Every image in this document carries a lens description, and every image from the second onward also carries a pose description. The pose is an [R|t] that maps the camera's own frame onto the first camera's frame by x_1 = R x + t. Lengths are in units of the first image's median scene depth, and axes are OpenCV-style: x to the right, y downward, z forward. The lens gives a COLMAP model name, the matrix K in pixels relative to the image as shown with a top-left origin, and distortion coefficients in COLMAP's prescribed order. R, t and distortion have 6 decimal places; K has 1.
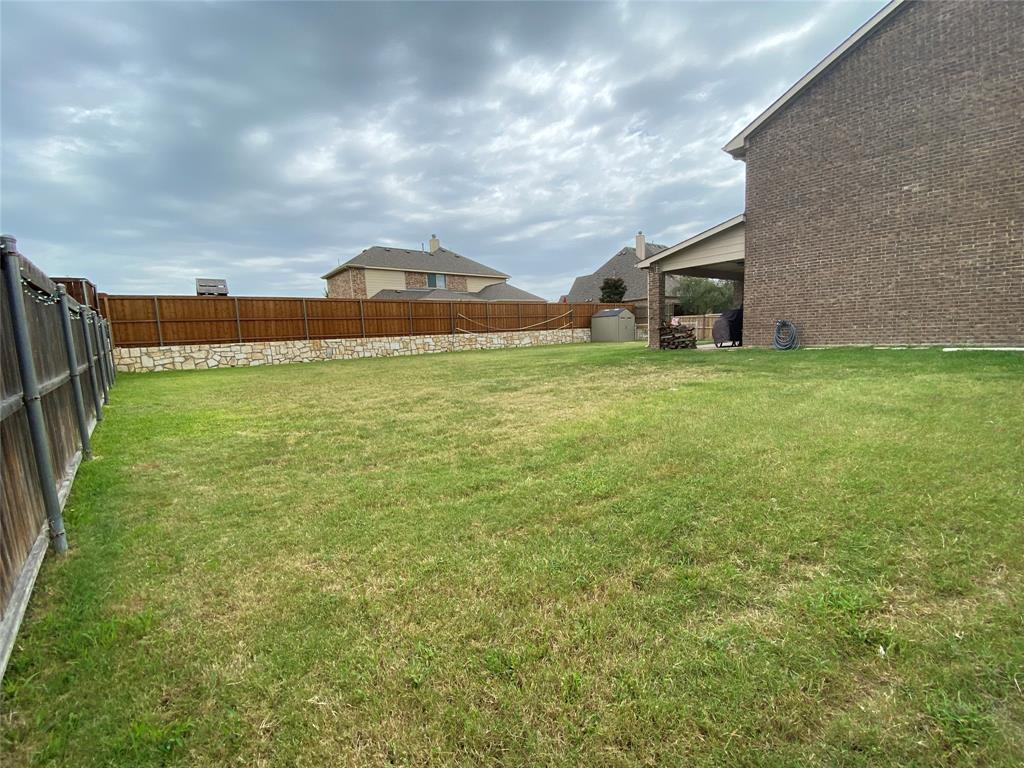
lens RADIAL K [[413.9, 0, 510.4], [0, 413.9, 382.3], [0, 0, 1]] dist [0.026115, -0.022509]
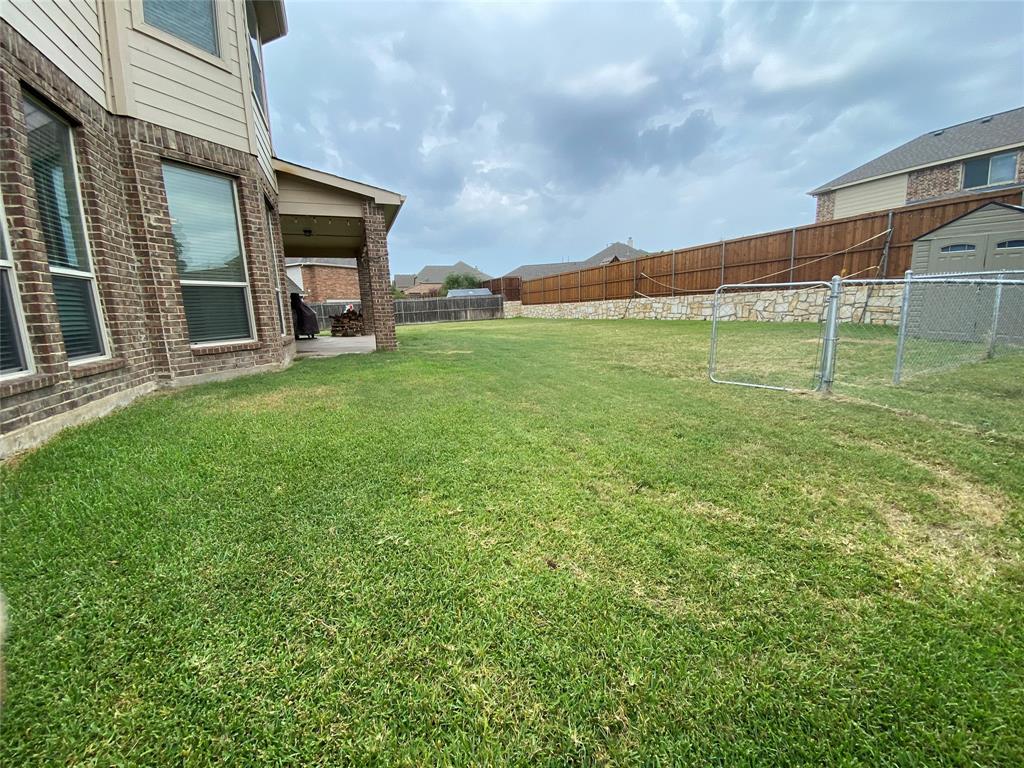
lens RADIAL K [[413.9, 0, 510.4], [0, 413.9, 382.3], [0, 0, 1]] dist [0.026115, -0.022509]
pose [[-0.274547, 0.225512, -0.934756, 0.794111], [-0.057218, 0.966556, 0.249990, -0.154523], [0.959870, 0.122119, -0.252462, 1.033597]]
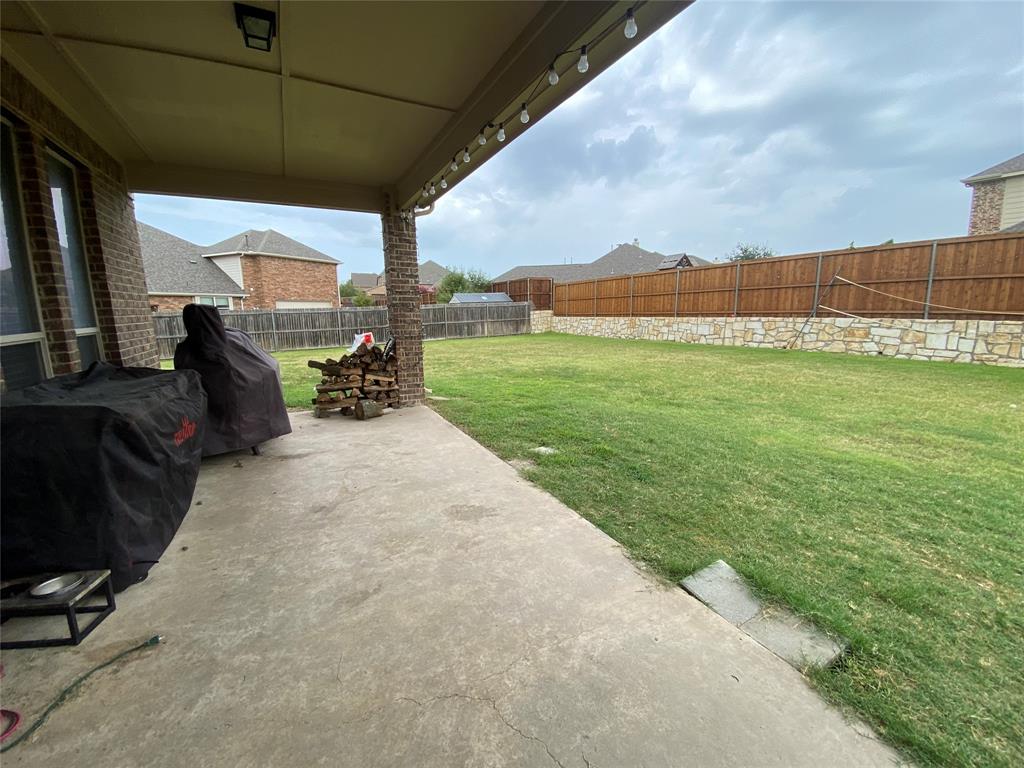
lens RADIAL K [[413.9, 0, 510.4], [0, 413.9, 382.3], [0, 0, 1]] dist [0.026115, -0.022509]
pose [[-0.173616, 0.217045, -0.960598, 0.465626], [-0.085754, 0.968375, 0.234301, -0.132458], [0.981073, 0.123053, -0.149513, 0.745150]]
